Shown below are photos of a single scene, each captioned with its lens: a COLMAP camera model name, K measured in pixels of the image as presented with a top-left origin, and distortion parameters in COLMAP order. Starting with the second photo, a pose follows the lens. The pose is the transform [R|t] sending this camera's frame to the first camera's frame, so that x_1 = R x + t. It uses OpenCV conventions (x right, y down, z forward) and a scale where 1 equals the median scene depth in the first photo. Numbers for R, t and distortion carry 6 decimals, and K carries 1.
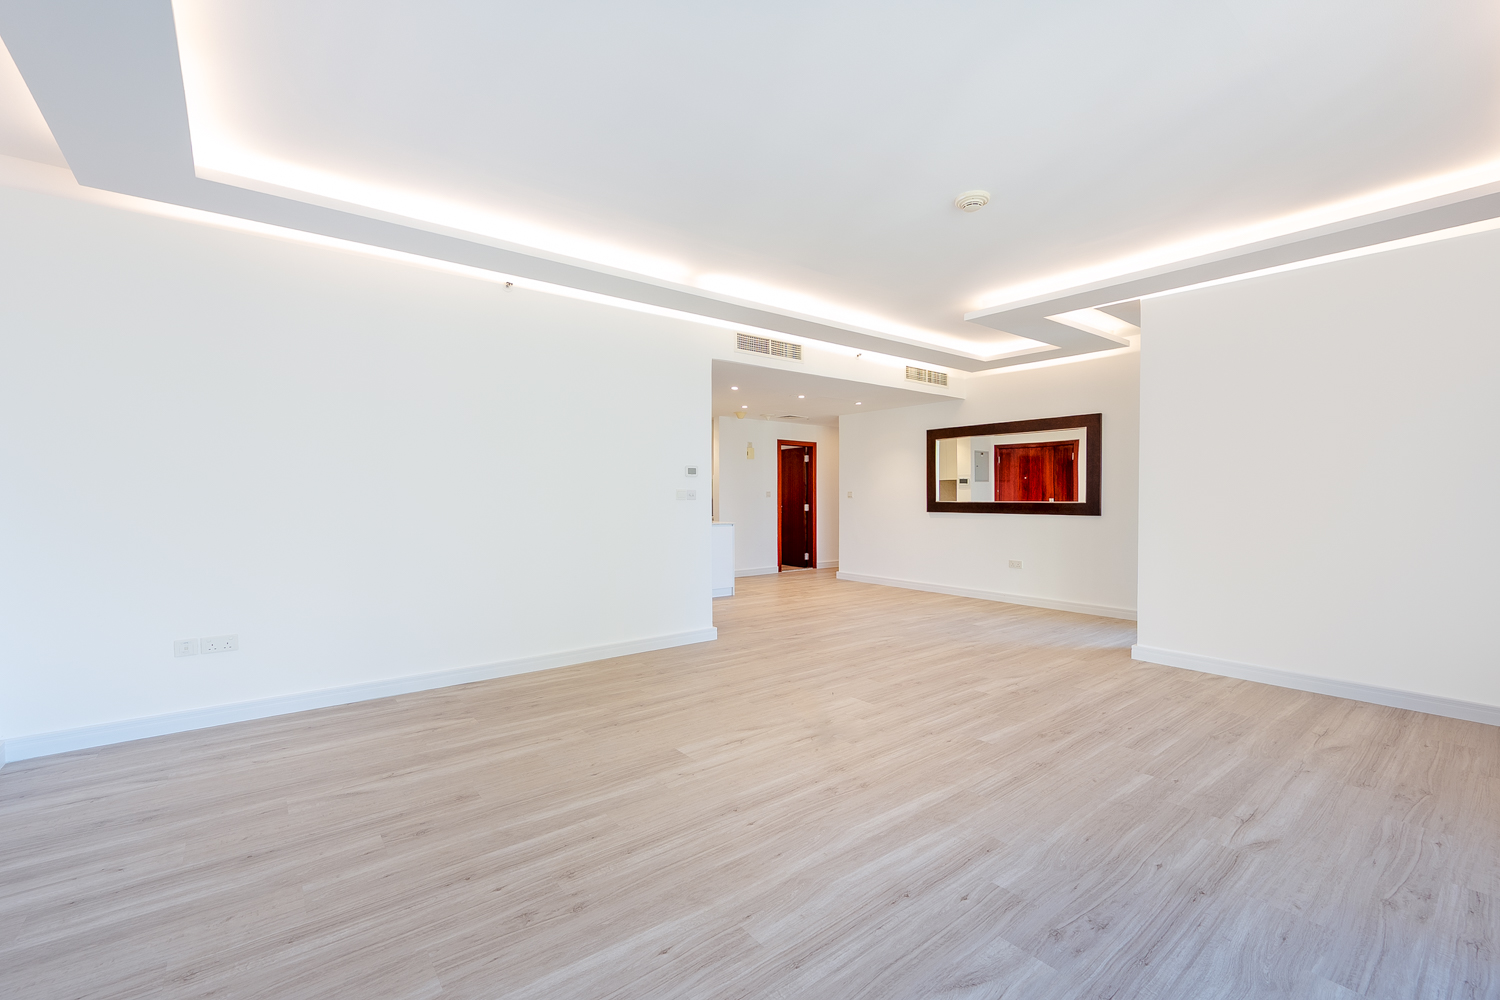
lens RADIAL K [[636.8, 0, 750.0], [0, 636.8, 500.0], [0, 0, 1]] dist [-0.002433, -0.000203]
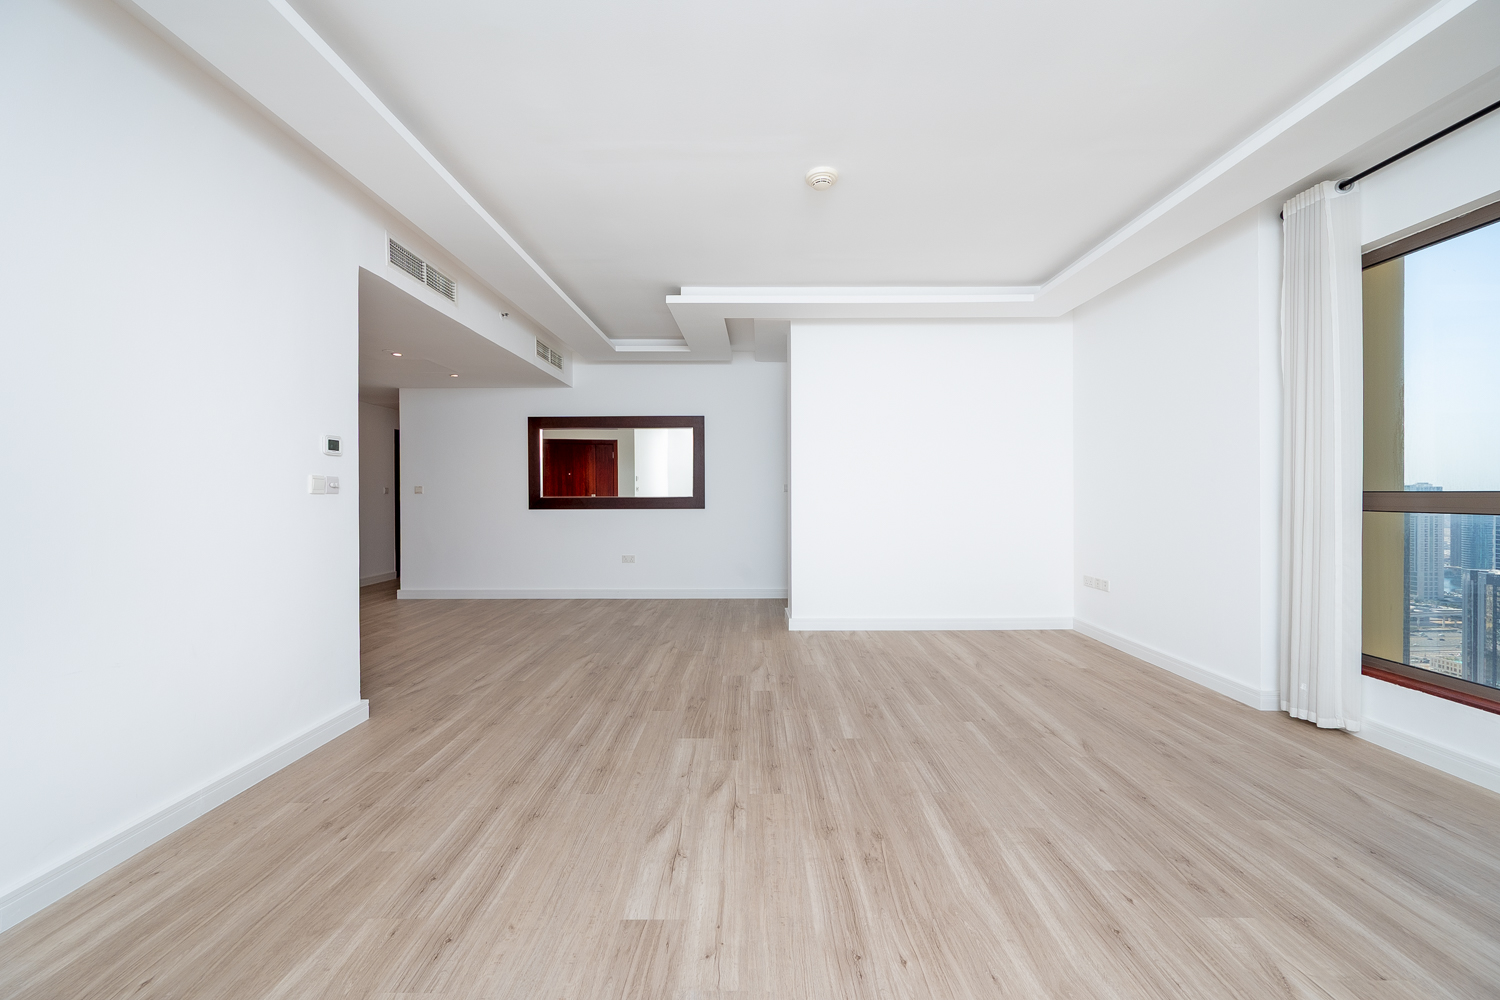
lens RADIAL K [[585.4, 0, 750.0], [0, 585.4, 500.0], [0, 0, 1]] dist [-0.000519, -0.000287]
pose [[0.626746, -0.010573, 0.779152, -0.439733], [0.009222, 0.999939, 0.006151, -0.006324], [-0.779169, 0.003331, 0.626805, 0.525688]]
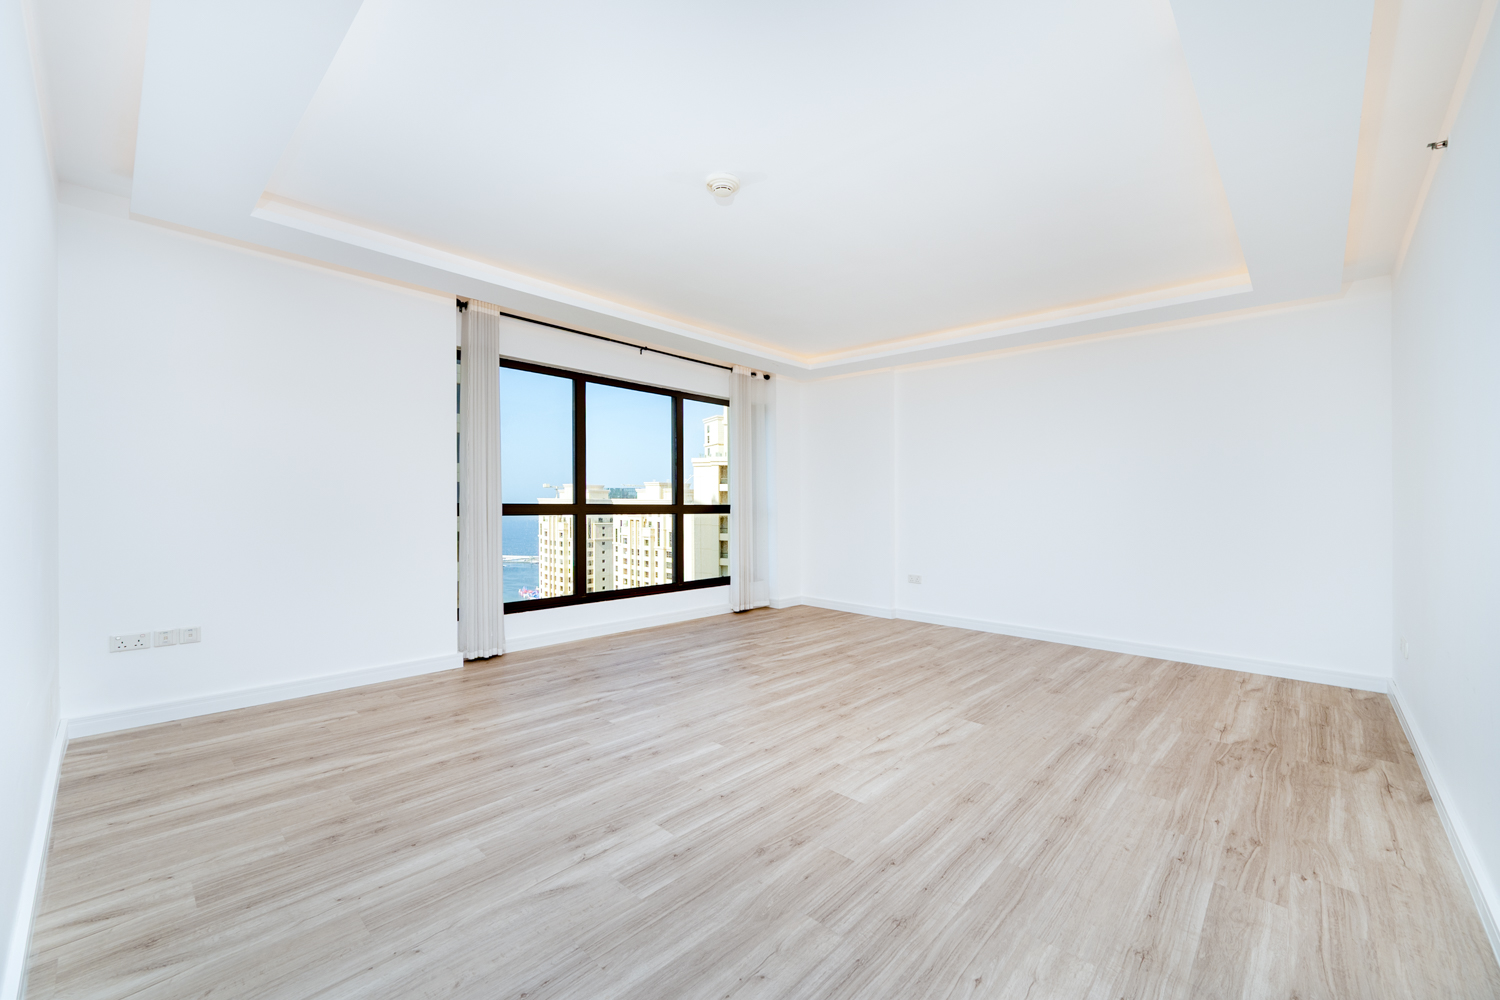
lens RADIAL K [[585.4, 0, 750.0], [0, 585.4, 500.0], [0, 0, 1]] dist [-0.000519, -0.000287]
pose [[-0.990776, -0.011266, -0.135041, 0.436462], [-0.012179, 0.999908, 0.005937, -0.025777], [0.134962, 0.007527, -0.990822, 1.891866]]
